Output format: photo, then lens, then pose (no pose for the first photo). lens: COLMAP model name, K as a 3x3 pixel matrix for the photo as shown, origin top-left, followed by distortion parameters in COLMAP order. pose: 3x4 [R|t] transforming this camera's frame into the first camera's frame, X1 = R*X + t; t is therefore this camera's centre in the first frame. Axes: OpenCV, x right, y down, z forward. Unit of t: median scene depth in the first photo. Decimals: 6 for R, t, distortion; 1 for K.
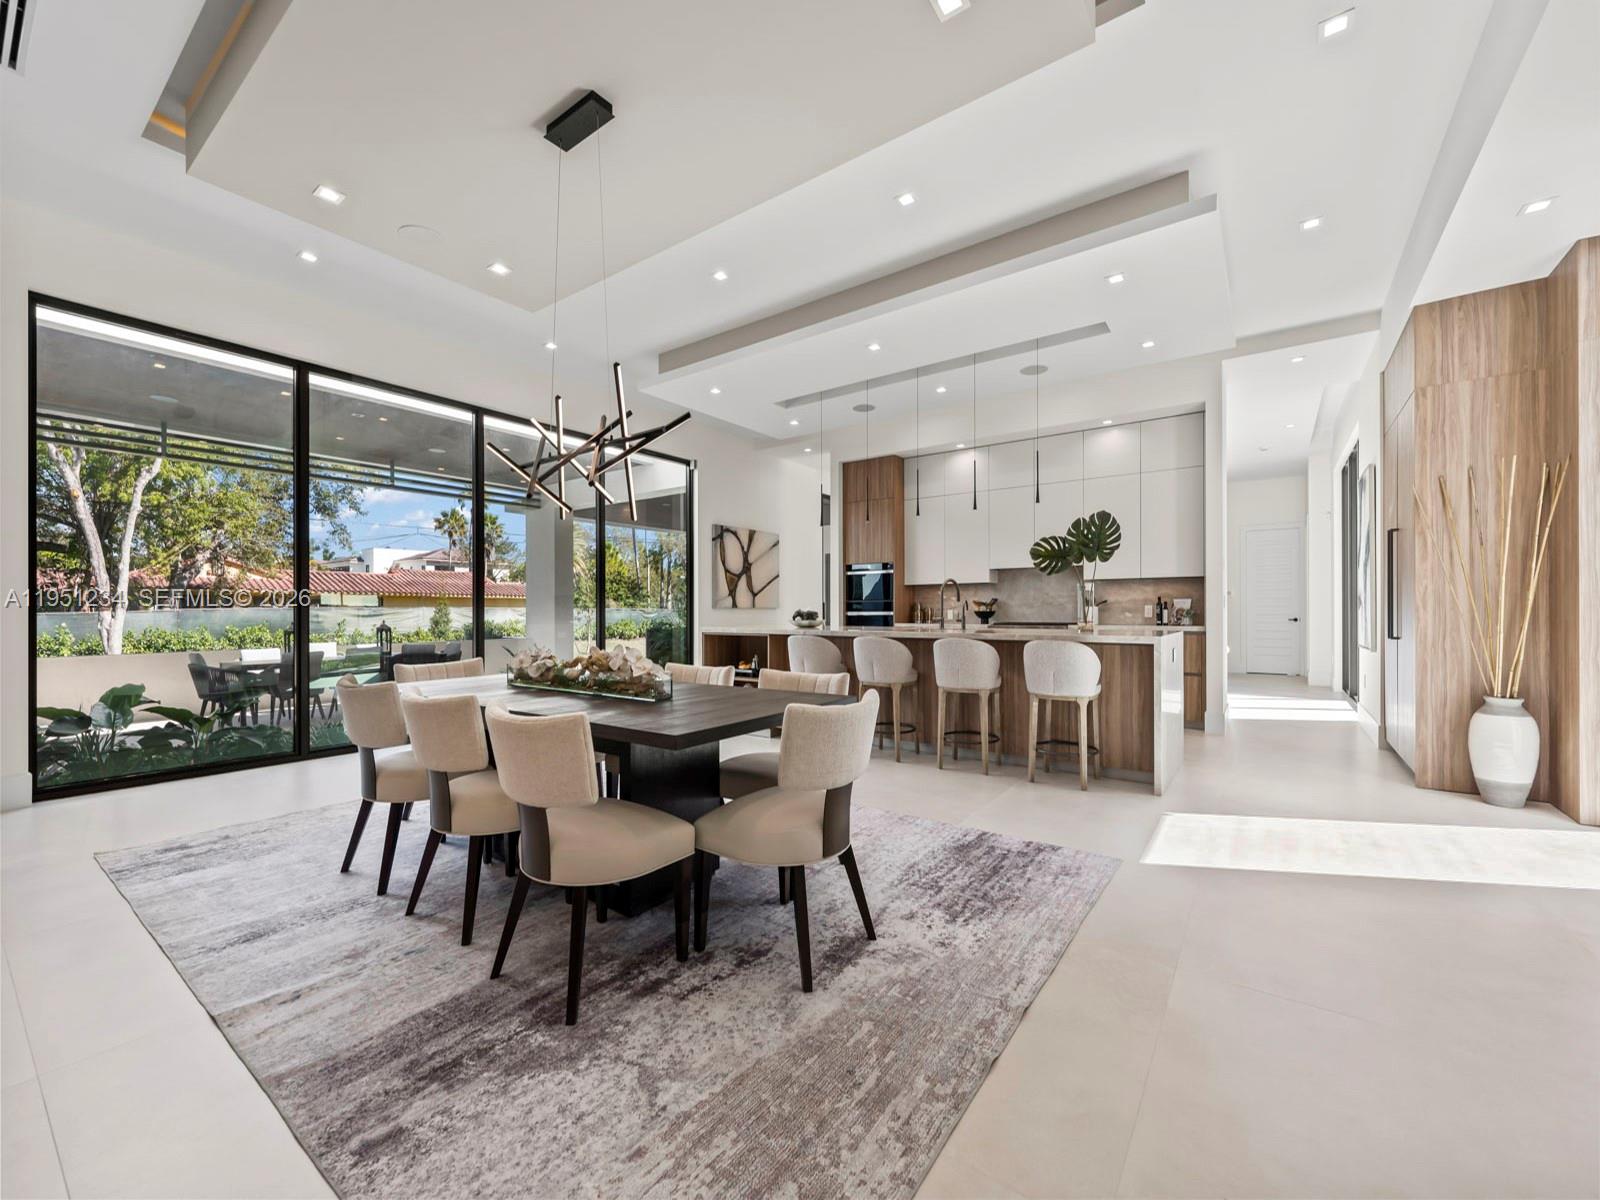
lens RADIAL K [[648.3, 0, 795.9], [0, 648.3, 610.5], [0, 0, 1]] dist [0.001569, -0.000374]
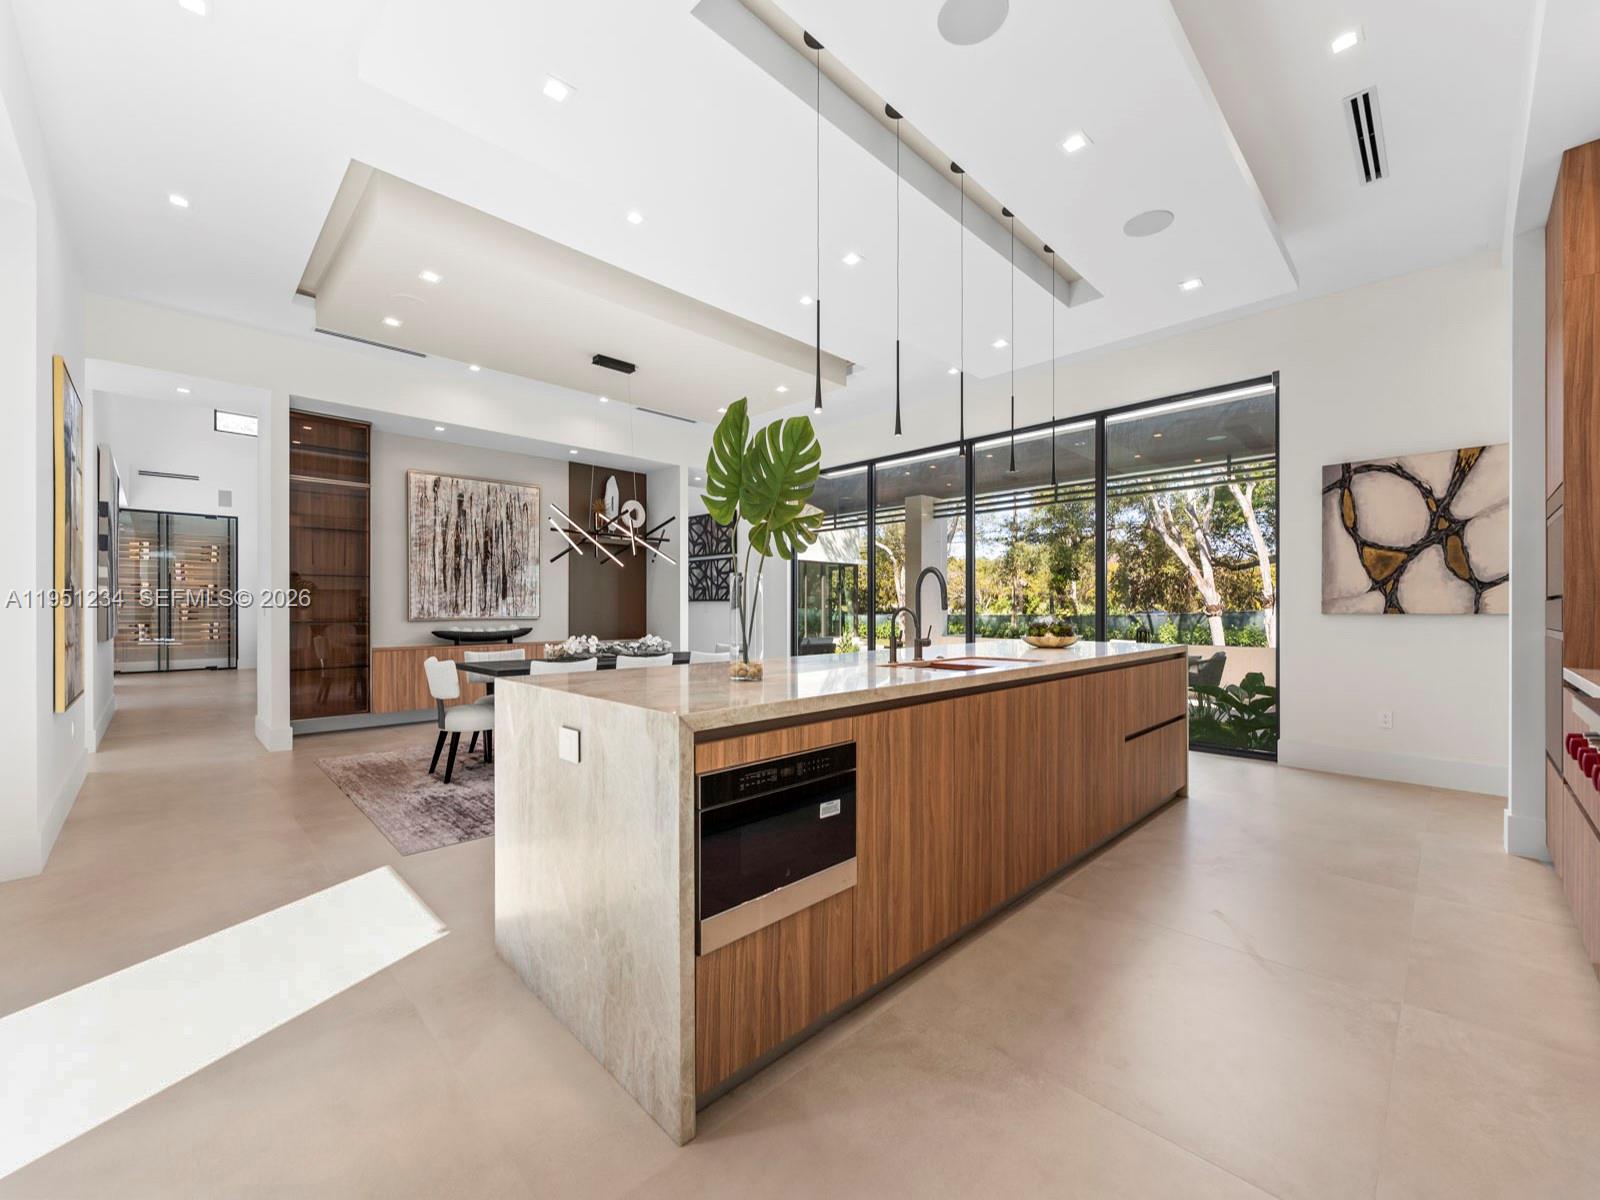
lens RADIAL K [[647.3, 0, 793.7], [0, 647.3, 608.6], [0, 0, 1]] dist [-0.000873, -0.000480]
pose [[-0.163306, 0.003420, -0.986570, 0.691044], [0.001616, 0.999994, 0.003199, -0.014716], [0.986574, -0.001072, -0.163310, 0.860307]]
